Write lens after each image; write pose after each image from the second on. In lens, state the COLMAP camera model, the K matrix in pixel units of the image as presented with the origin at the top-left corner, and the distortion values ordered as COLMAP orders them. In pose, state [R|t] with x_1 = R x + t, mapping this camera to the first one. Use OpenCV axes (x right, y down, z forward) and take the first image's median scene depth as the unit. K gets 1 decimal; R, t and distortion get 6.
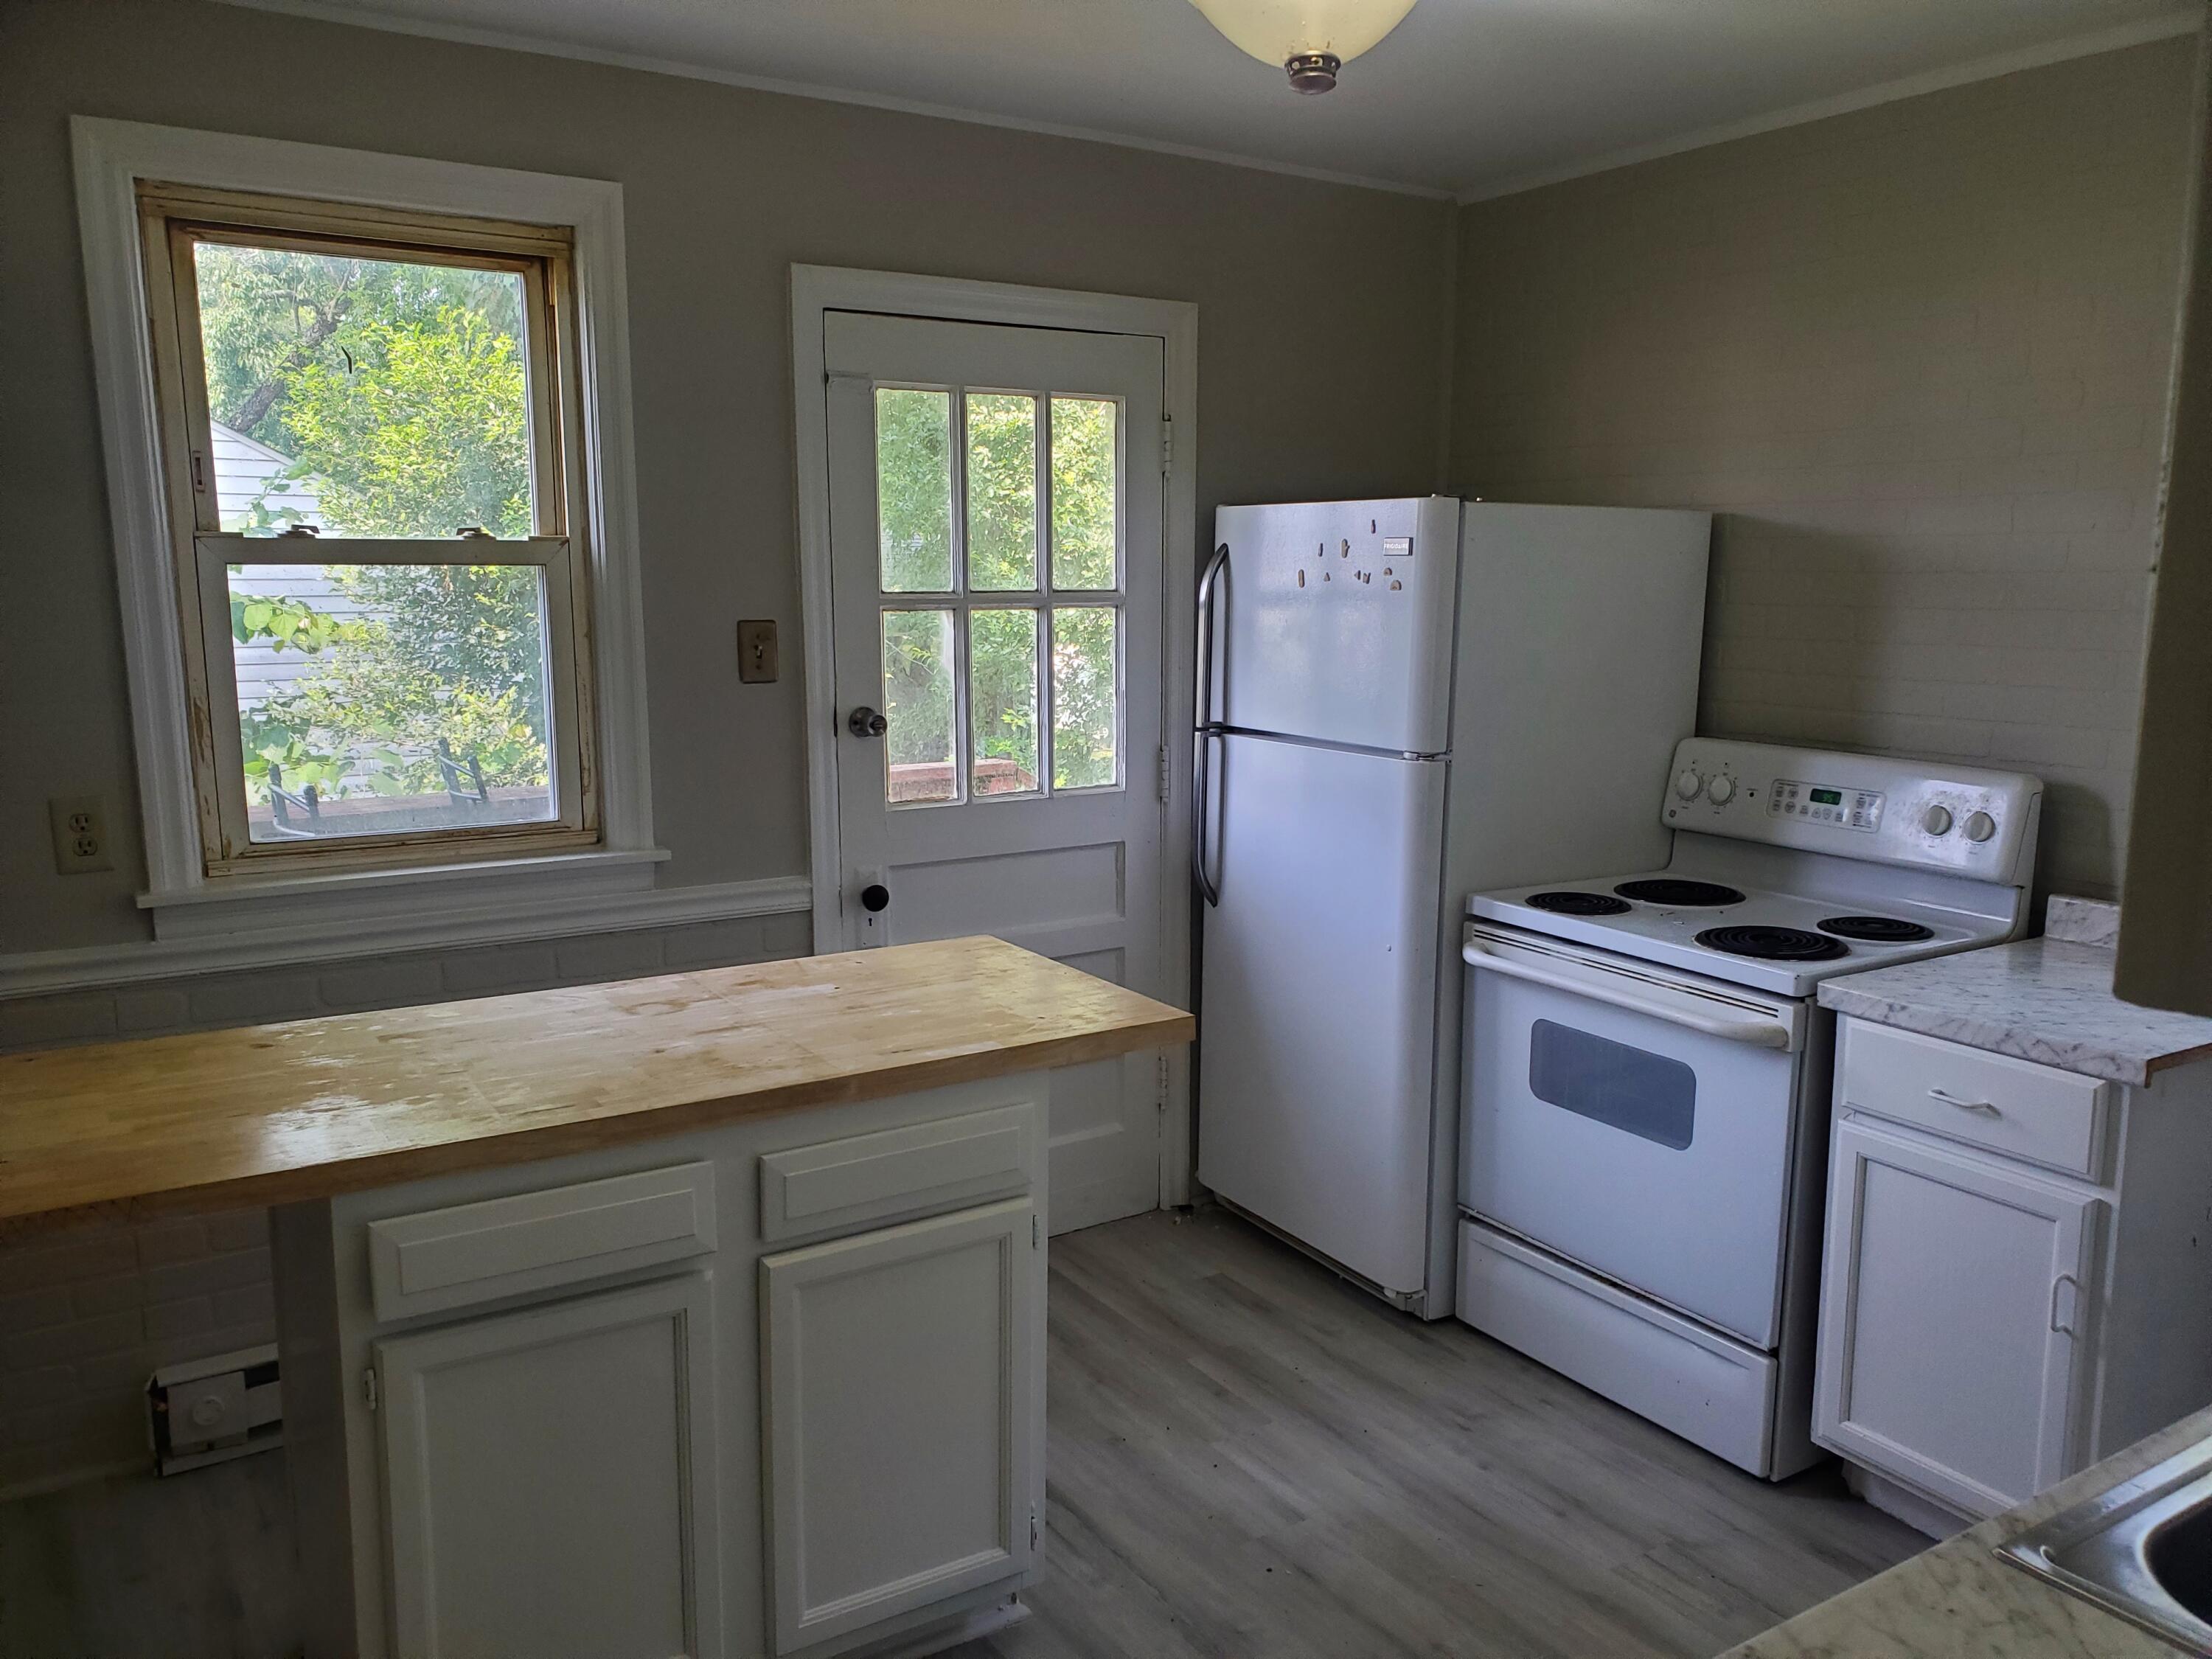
lens RADIAL K [[1673.0, 0, 1103.3], [0, 1673.0, 838.7], [0, 0, 1]] dist [-0.003863, -0.003114]
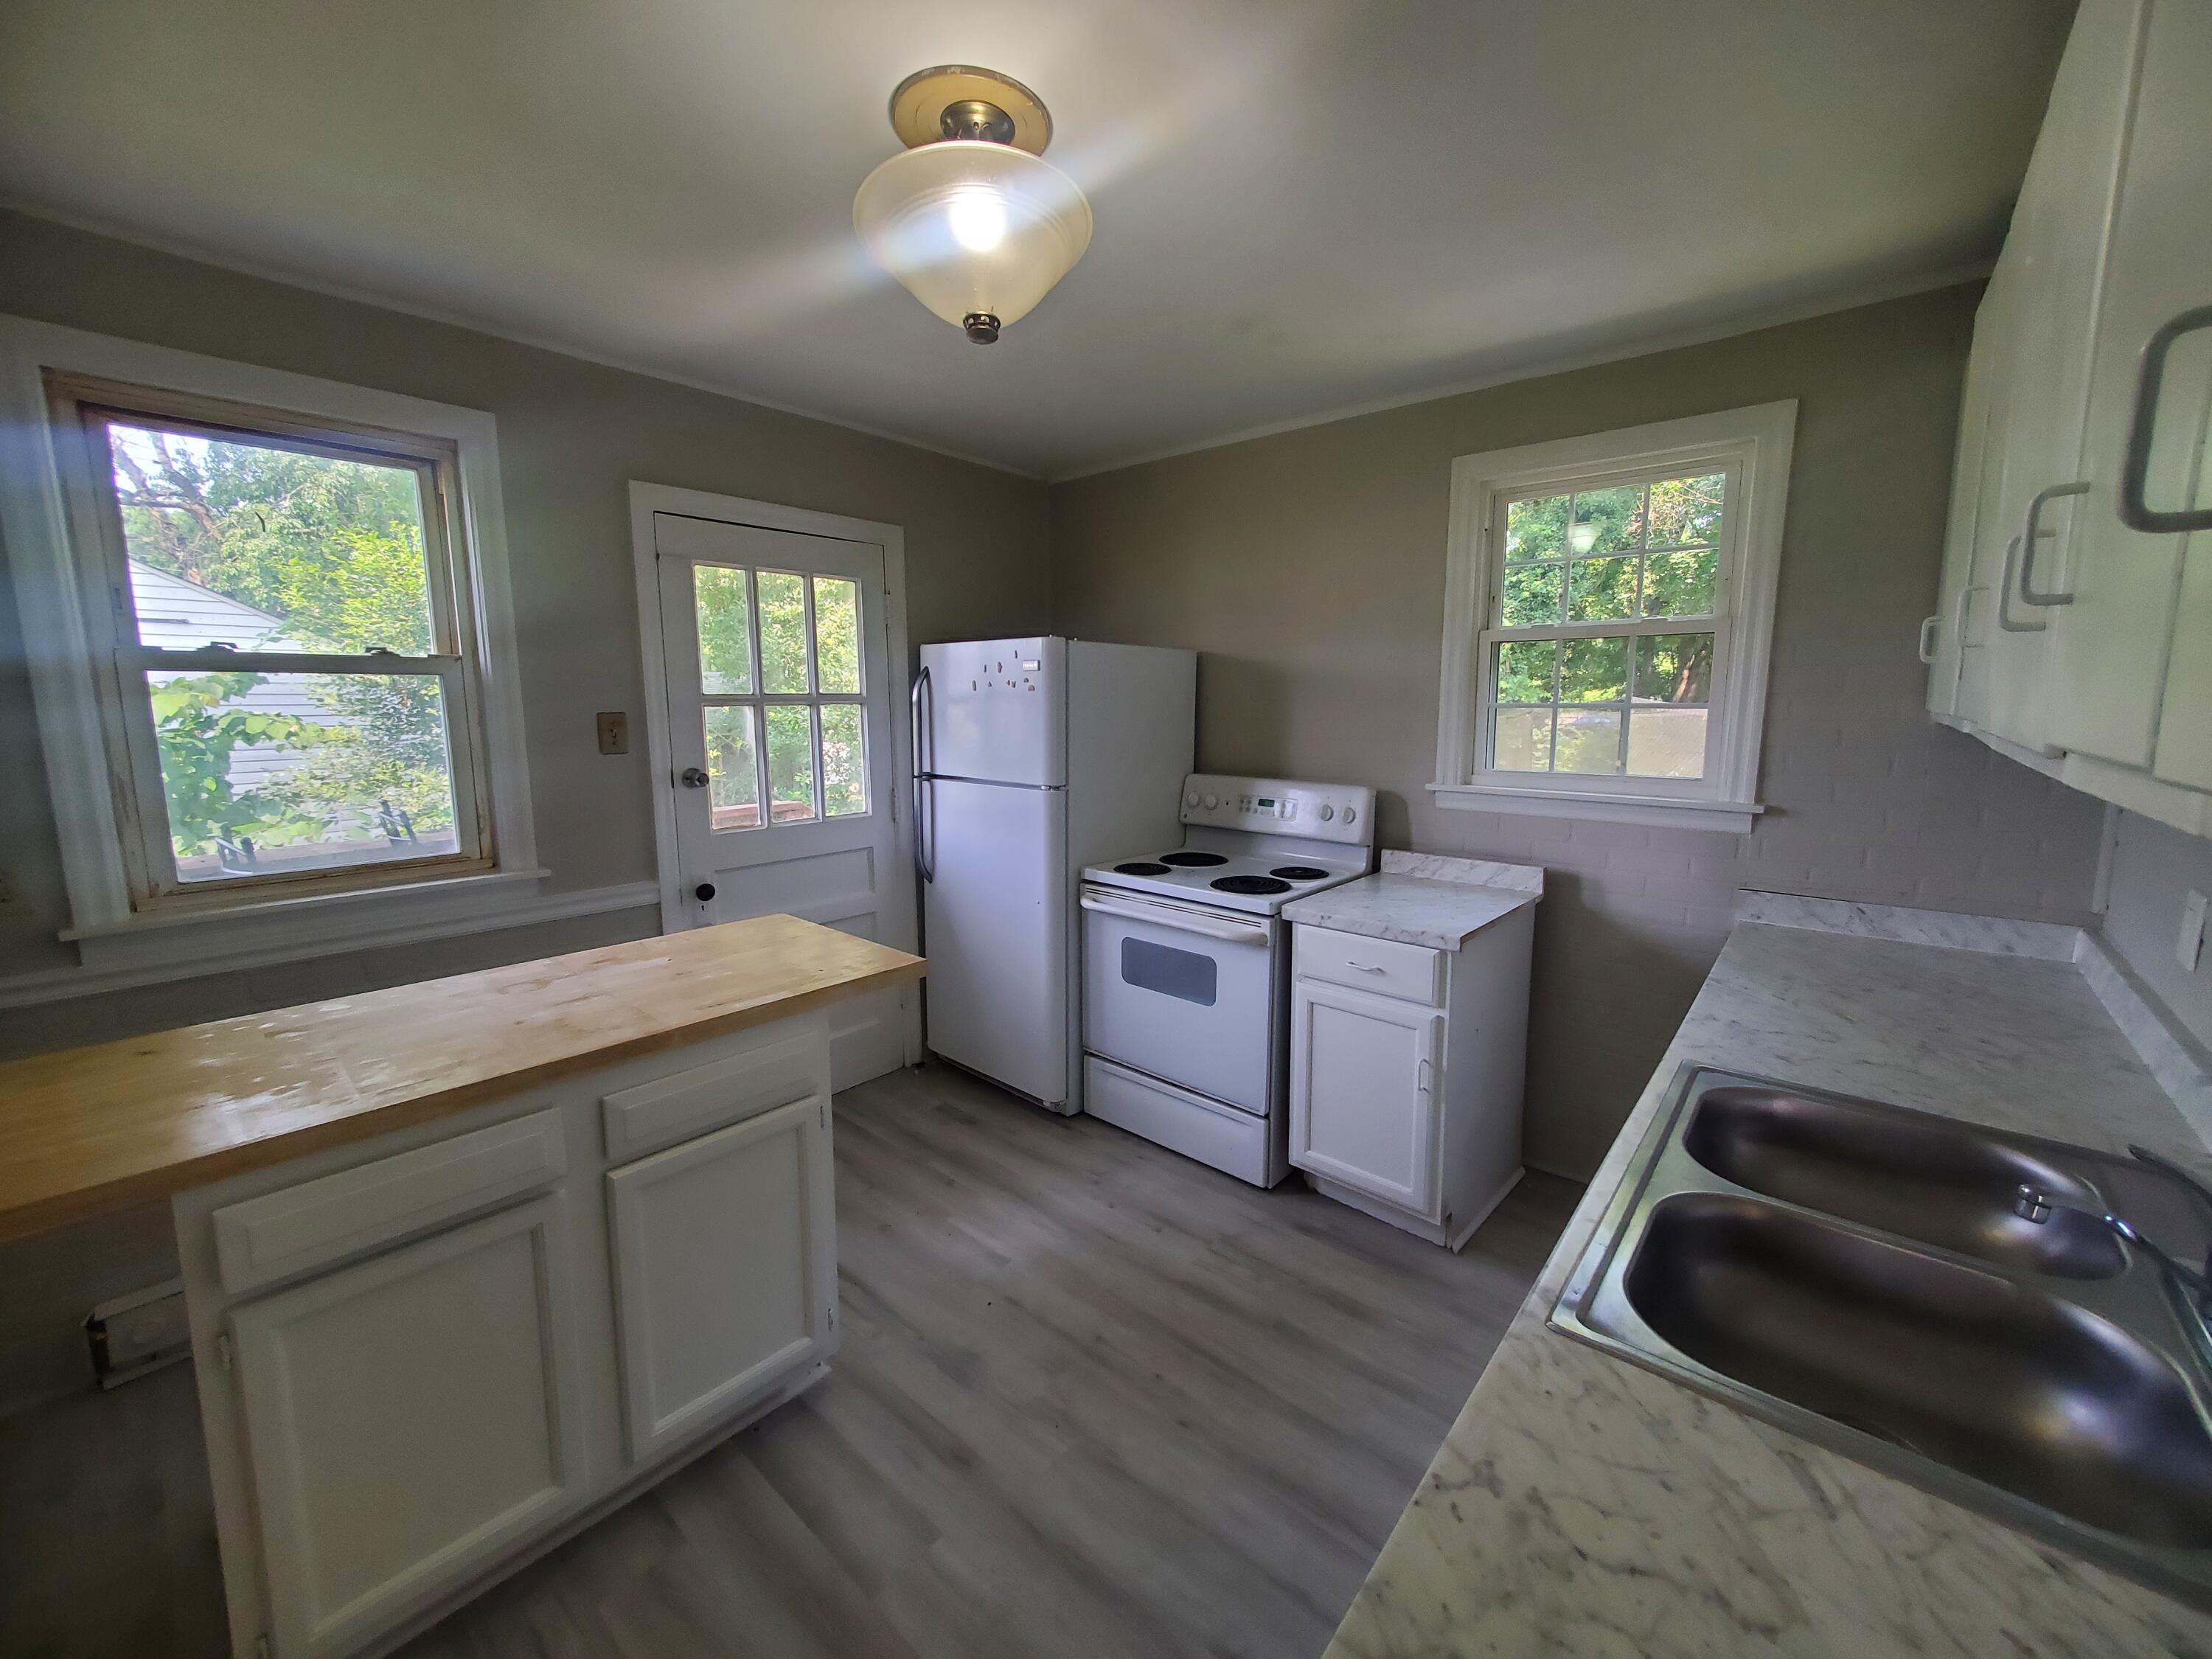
lens RADIAL K [[880.4, 0, 1123.3], [0, 880.4, 818.1], [0, 0, 1]] dist [-0.003326, -0.000427]
pose [[0.956332, -0.042975, 0.289106, -0.000278], [0.049796, 0.998627, -0.016279, -0.000544], [-0.288010, 0.029964, 0.957159, 0.133708]]
